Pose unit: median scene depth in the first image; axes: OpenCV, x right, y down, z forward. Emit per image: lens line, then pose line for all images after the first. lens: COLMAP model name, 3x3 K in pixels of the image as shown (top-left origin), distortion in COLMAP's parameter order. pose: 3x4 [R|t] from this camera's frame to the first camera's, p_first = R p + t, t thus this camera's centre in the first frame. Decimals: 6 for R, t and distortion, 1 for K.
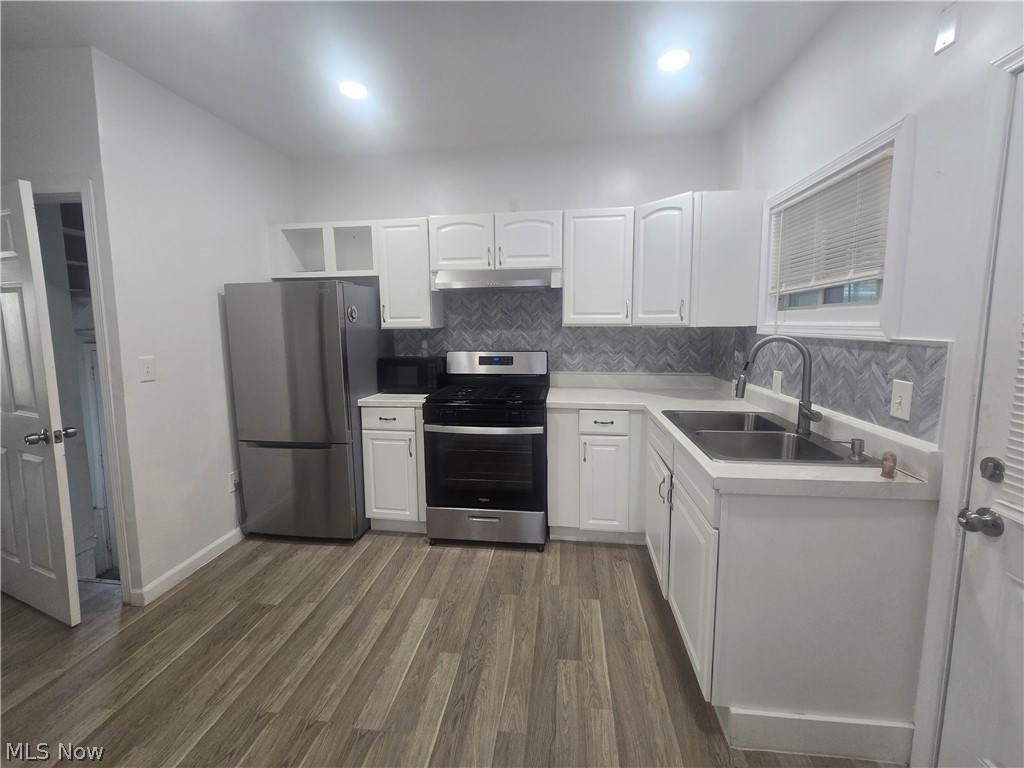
lens RADIAL K [[417.2, 0, 509.0], [0, 417.2, 366.2], [0, 0, 1]] dist [-0.001512, -0.002025]
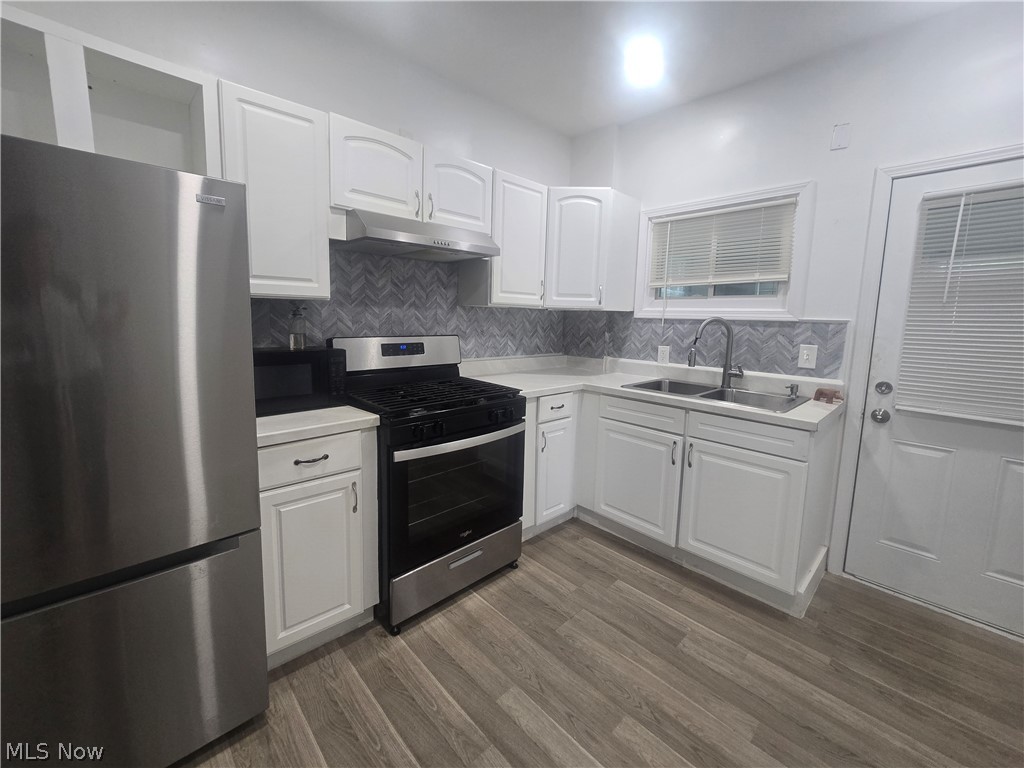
lens RADIAL K [[417.2, 0, 508.6], [0, 417.2, 366.8], [0, 0, 1]] dist [-0.001512, -0.002025]
pose [[0.631177, -0.071134, 0.772370, -0.581487], [0.051033, 0.997437, 0.050159, -0.011961], [-0.773958, 0.007758, 0.633189, 0.476321]]
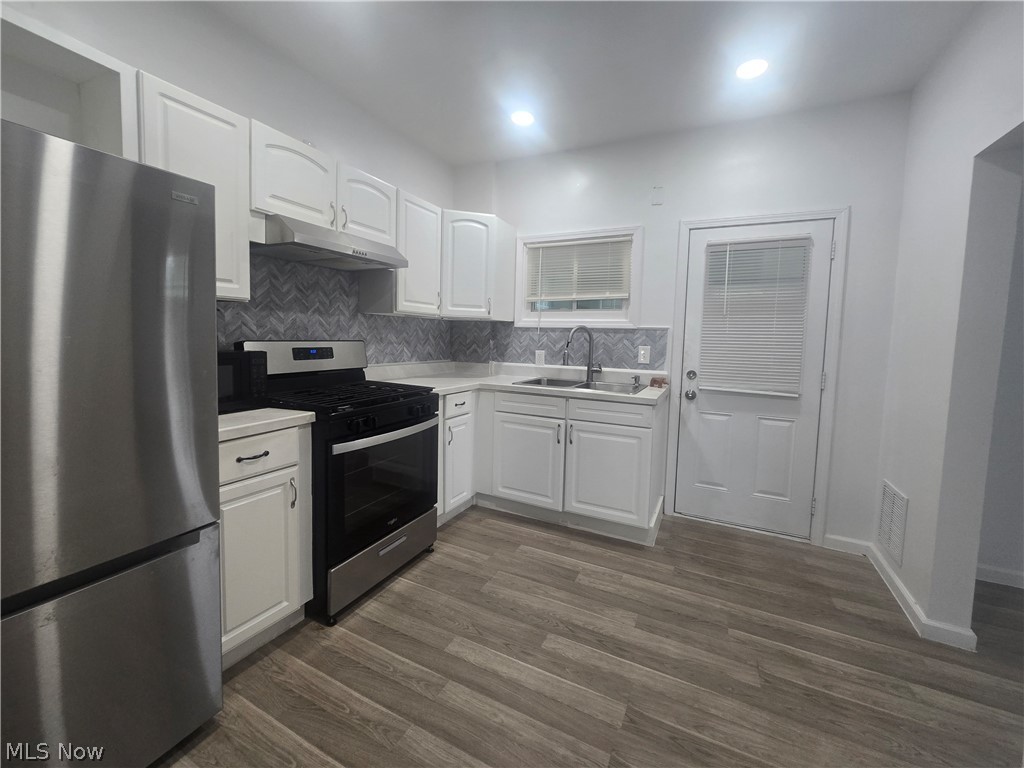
lens RADIAL K [[417.2, 0, 509.3], [0, 417.2, 368.5], [0, 0, 1]] dist [-0.001512, -0.002025]
pose [[0.327094, -0.057031, 0.943269, -0.747057], [0.069444, 0.996929, 0.036194, 0.012682], [-0.942437, 0.053666, 0.330050, 0.517236]]
